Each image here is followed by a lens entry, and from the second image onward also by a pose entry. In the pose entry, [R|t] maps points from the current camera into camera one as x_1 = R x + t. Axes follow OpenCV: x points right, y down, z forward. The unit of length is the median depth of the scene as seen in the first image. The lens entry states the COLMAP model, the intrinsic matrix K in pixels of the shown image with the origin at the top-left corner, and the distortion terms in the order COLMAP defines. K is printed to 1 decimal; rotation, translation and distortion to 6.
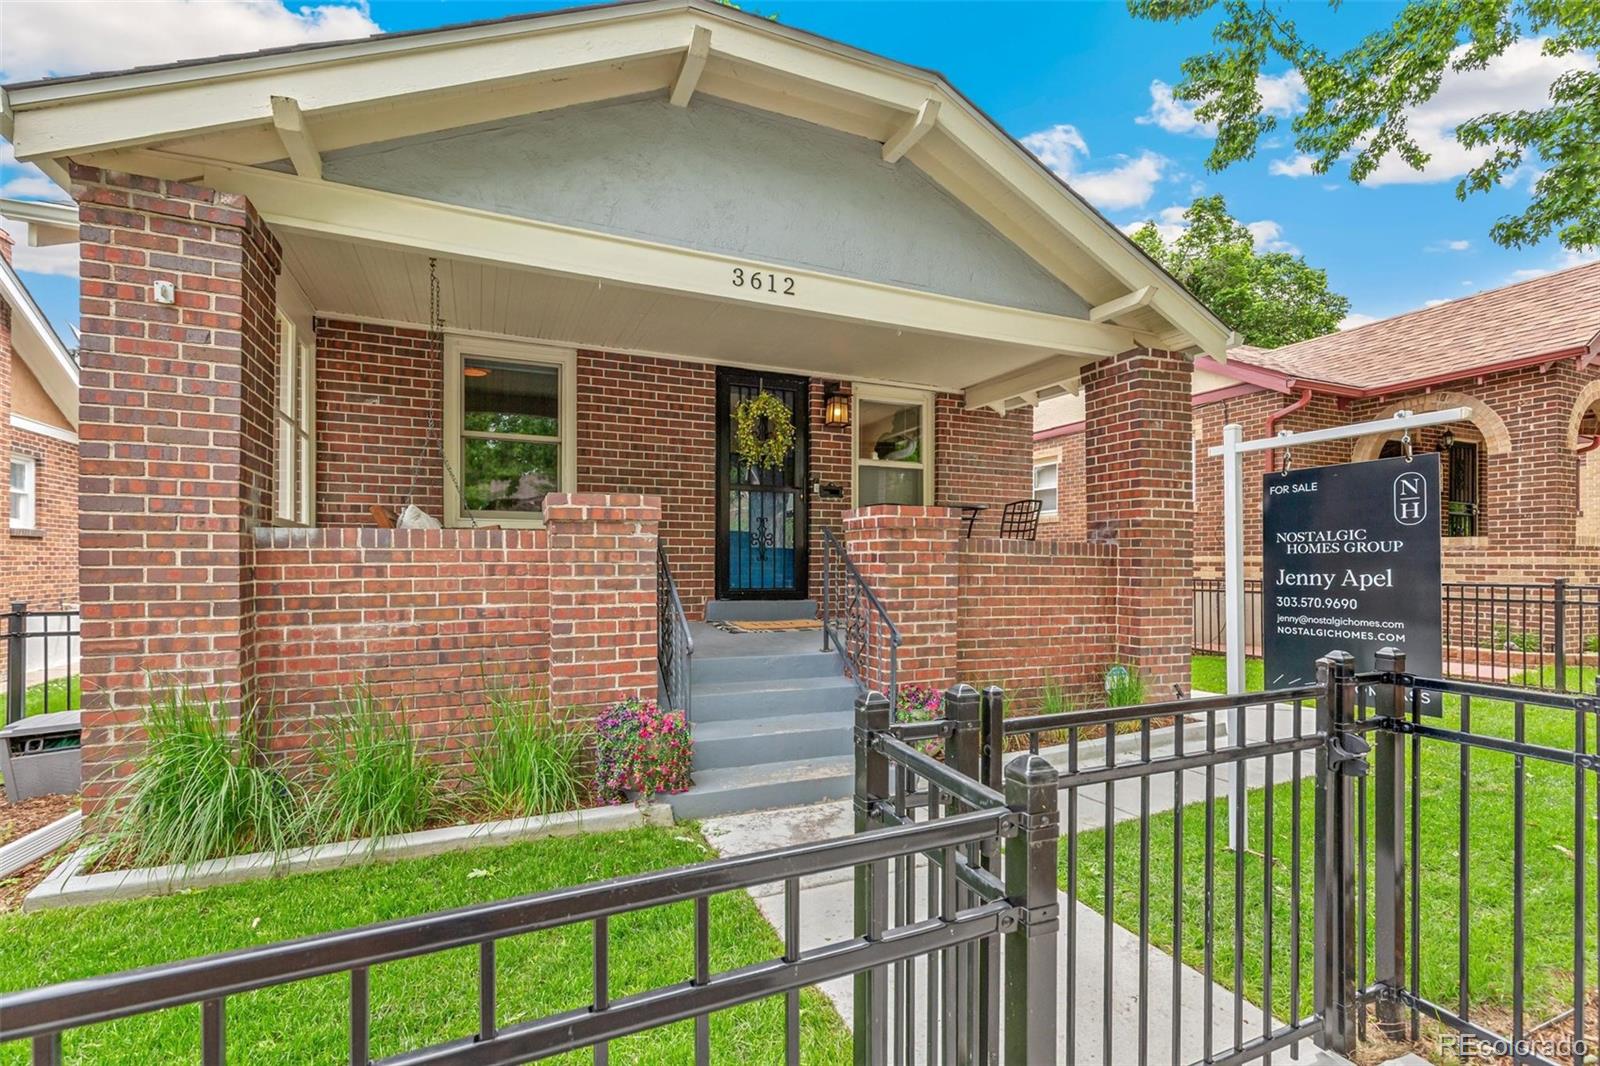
lens RADIAL K [[773.4, 0, 792.1], [0, 773.4, 550.8], [0, 0, 1]] dist [0.004431, 0.002322]
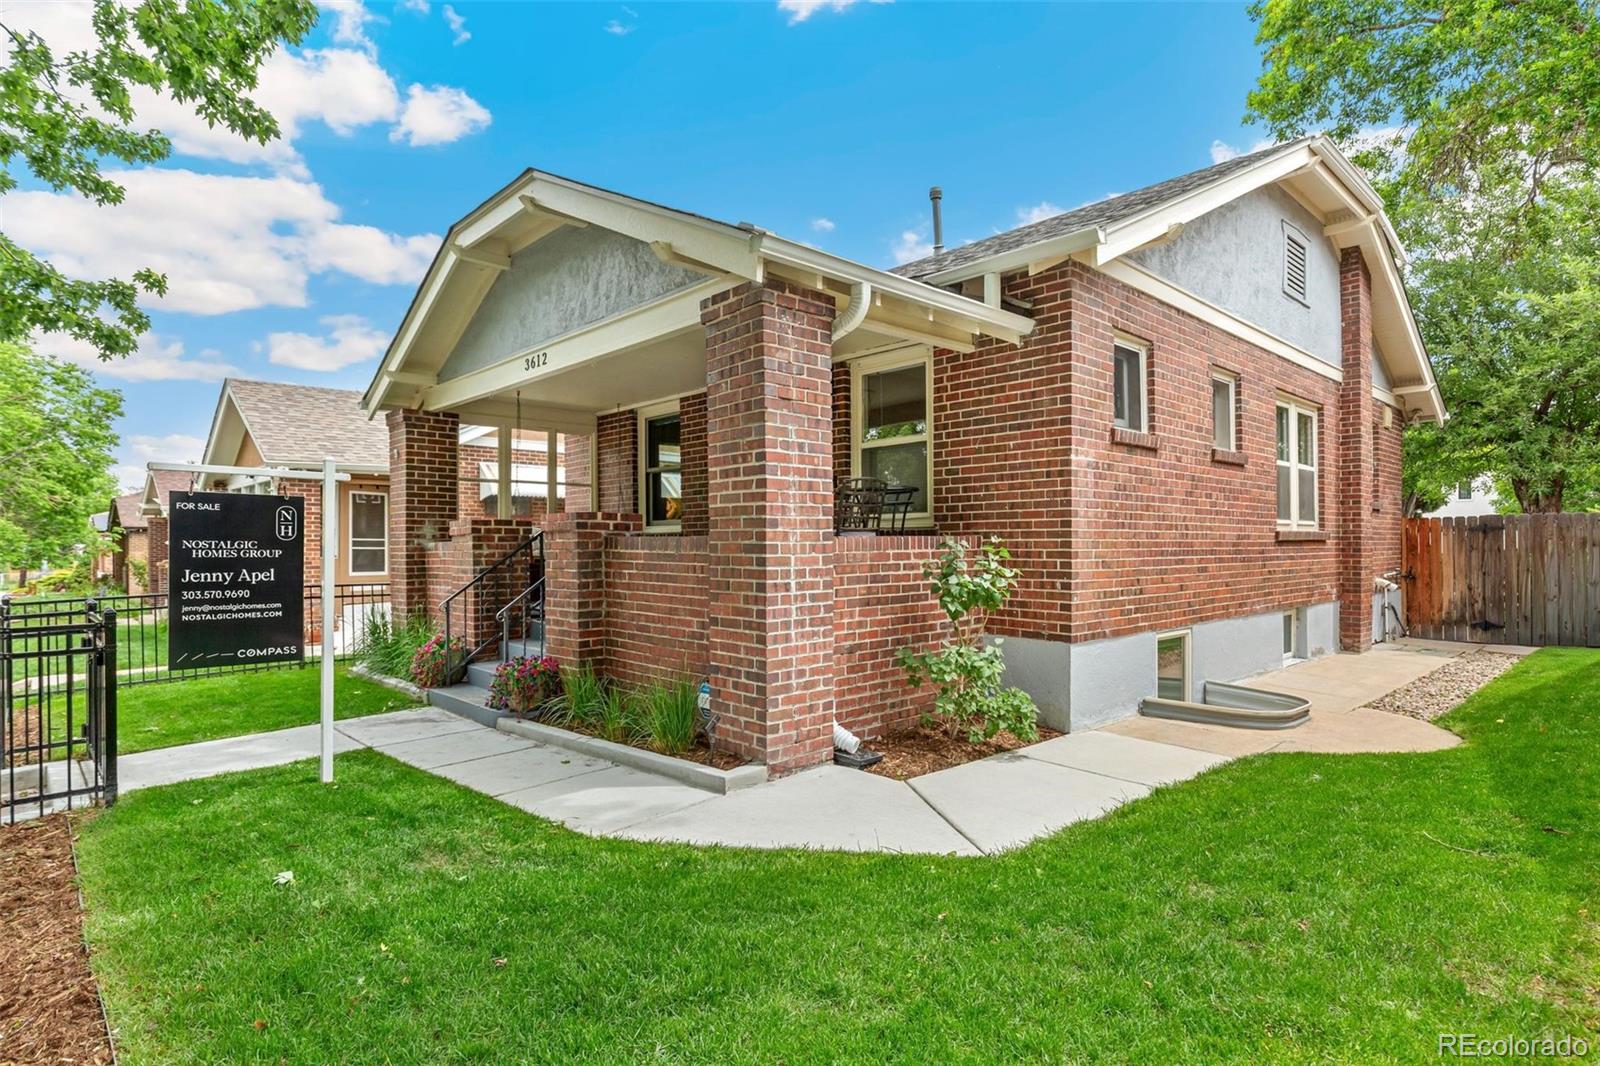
lens RADIAL K [[817.8, 0, 726.8], [0, 817.8, 537.5], [0, 0, 1]] dist [-0.007596, 0.001933]
pose [[0.294401, -0.017437, -0.955523, 1.266813], [0.022505, 0.999683, -0.011309, 0.001229], [0.955417, -0.018175, 0.294700, 0.747907]]
